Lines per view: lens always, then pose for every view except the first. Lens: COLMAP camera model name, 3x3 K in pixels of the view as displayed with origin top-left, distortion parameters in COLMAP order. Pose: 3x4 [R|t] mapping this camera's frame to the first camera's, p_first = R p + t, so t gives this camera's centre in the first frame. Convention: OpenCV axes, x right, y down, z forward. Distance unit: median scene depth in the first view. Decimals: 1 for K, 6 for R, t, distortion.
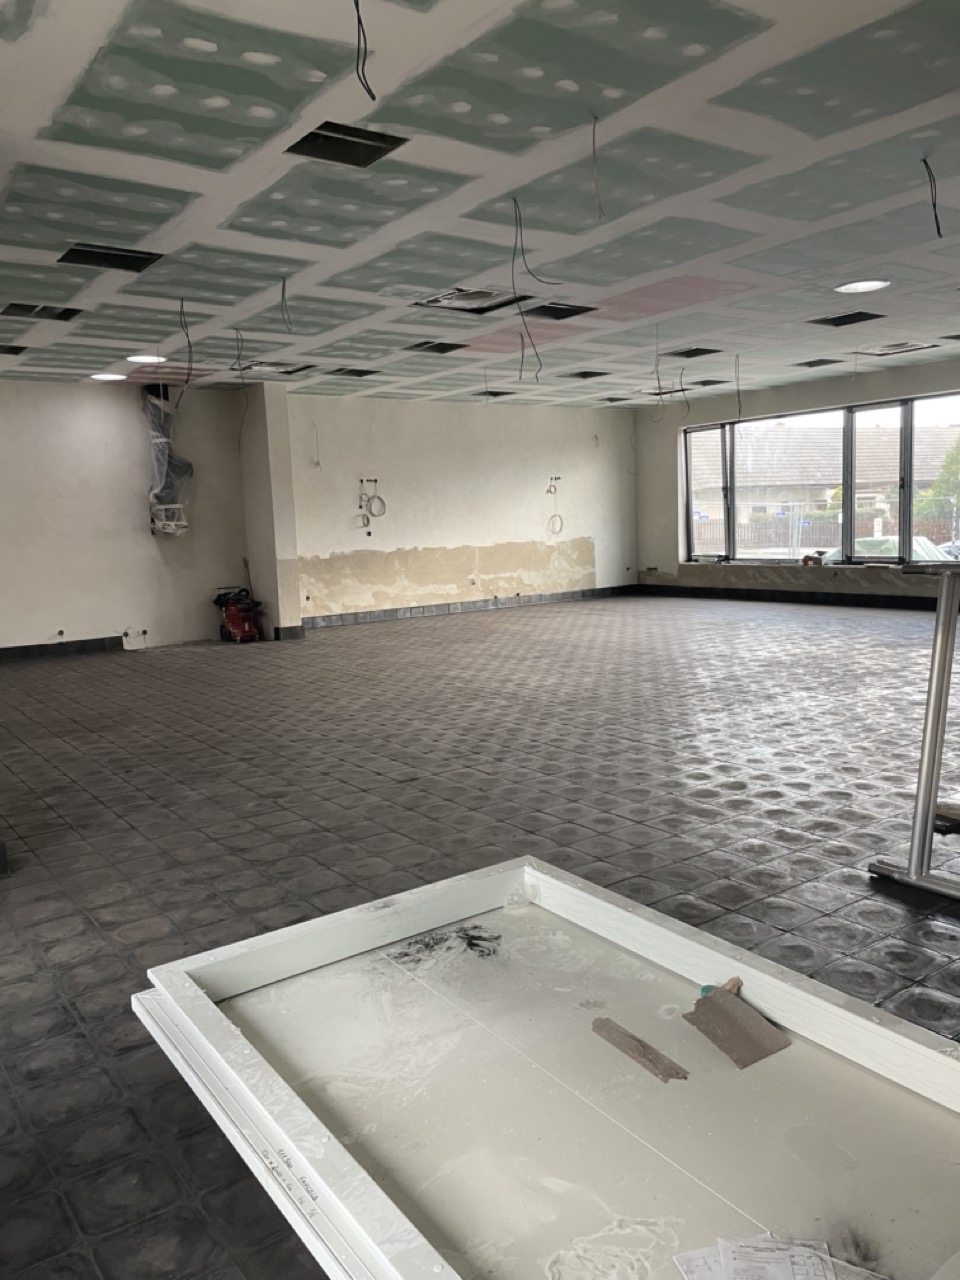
lens RADIAL K [[958.2, 0, 478.6], [0, 958.2, 641.4], [0, 0, 1]] dist [0.006786, 0.002514]
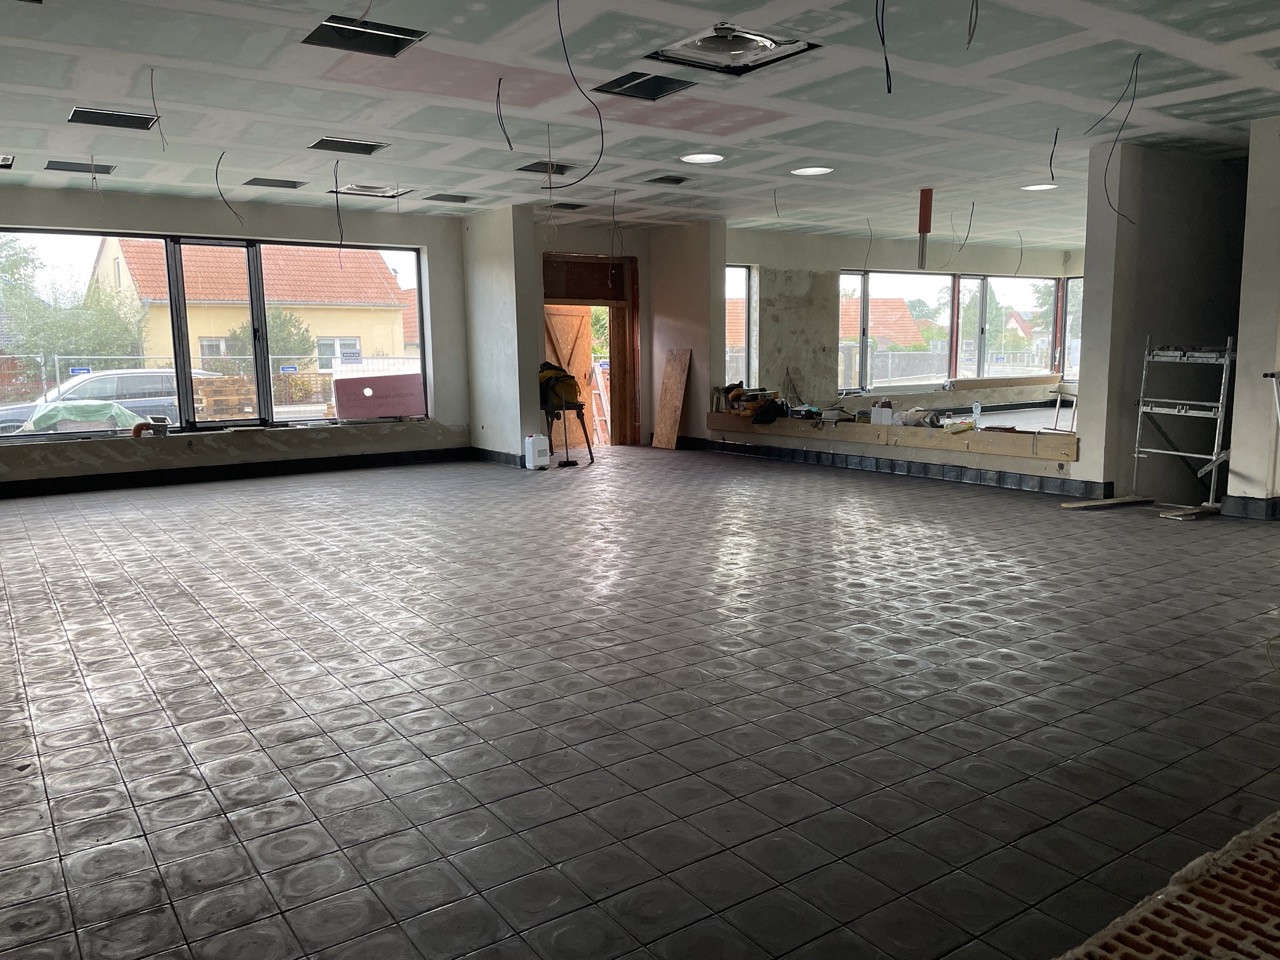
lens RADIAL K [[958.2, 0, 638.7], [0, 958.2, 480.4], [0, 0, 1]] dist [0.006786, 0.002514]
pose [[-0.002879, -0.091551, 0.995796, -0.448303], [0.142356, 0.985621, 0.091027, -0.062379], [-0.989811, 0.142019, 0.010196, 0.653775]]
